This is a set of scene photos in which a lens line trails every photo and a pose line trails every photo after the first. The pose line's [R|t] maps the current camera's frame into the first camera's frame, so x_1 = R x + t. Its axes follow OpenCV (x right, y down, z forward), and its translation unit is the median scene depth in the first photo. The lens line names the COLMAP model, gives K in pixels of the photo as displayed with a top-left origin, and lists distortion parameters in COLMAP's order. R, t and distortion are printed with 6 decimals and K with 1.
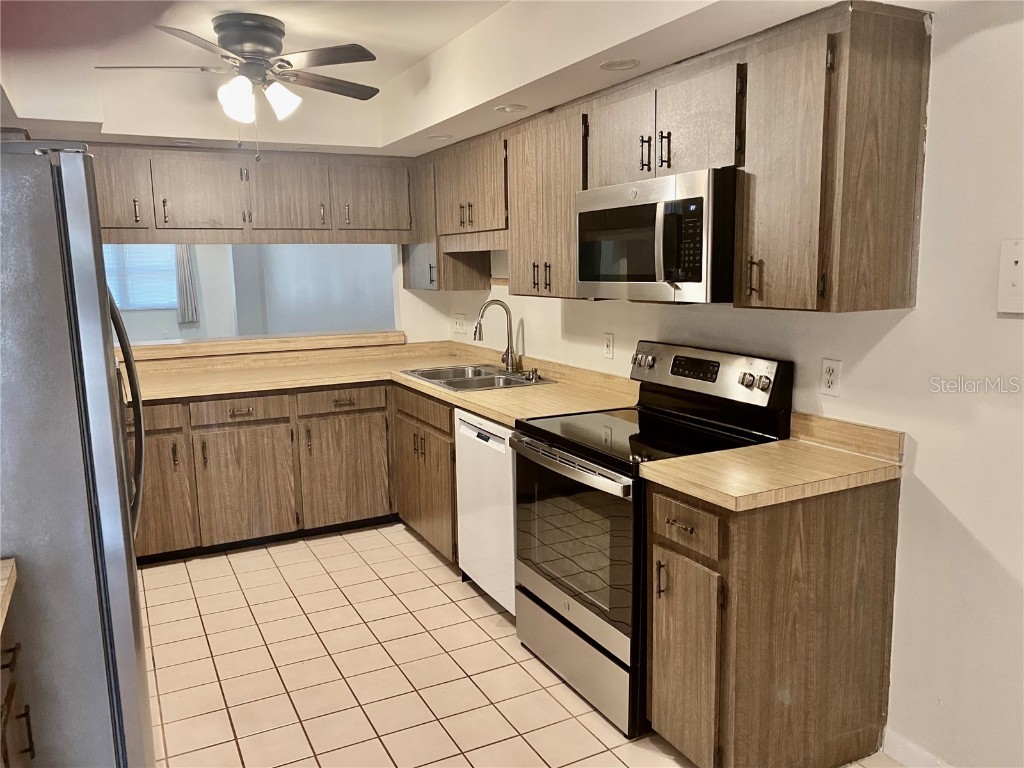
lens RADIAL K [[789.9, 0, 512.1], [0, 789.9, 394.2], [0, 0, 1]] dist [0.050223, -0.067707]
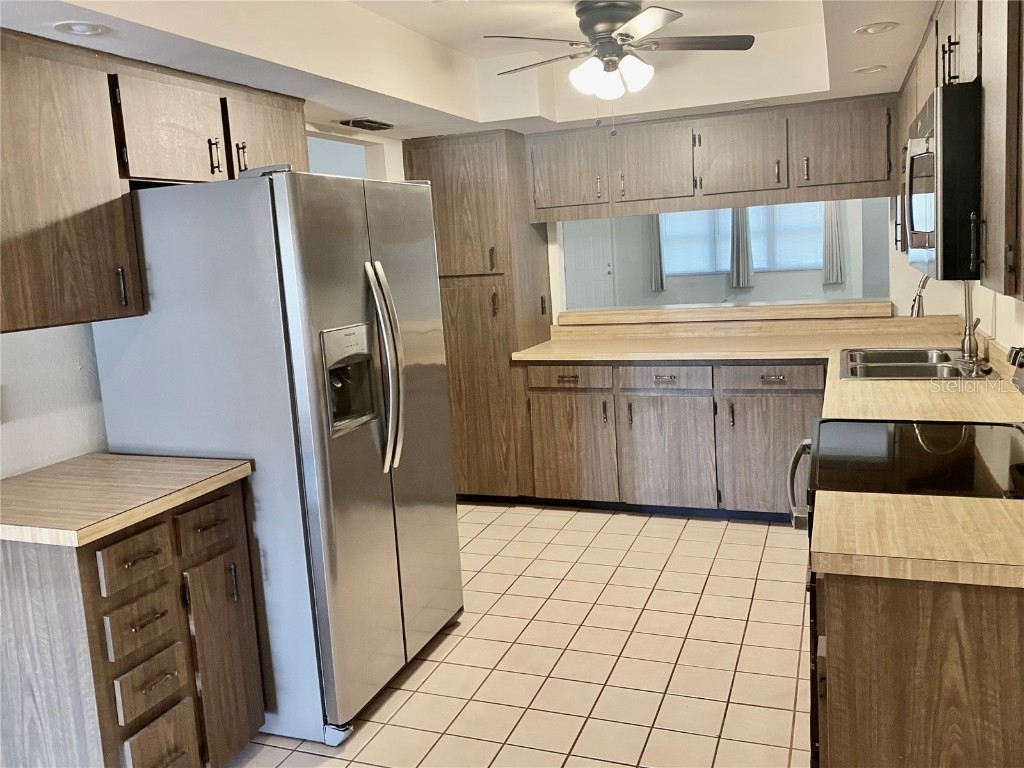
lens RADIAL K [[845.8, 0, 520.1], [0, 845.8, 373.8], [0, 0, 1]] dist [0.086692, -0.004039]
pose [[0.697473, 0.087318, -0.711272, 0.296211], [-0.073246, 0.996037, 0.050452, -0.026086], [0.712858, 0.016908, 0.701104, 0.110563]]
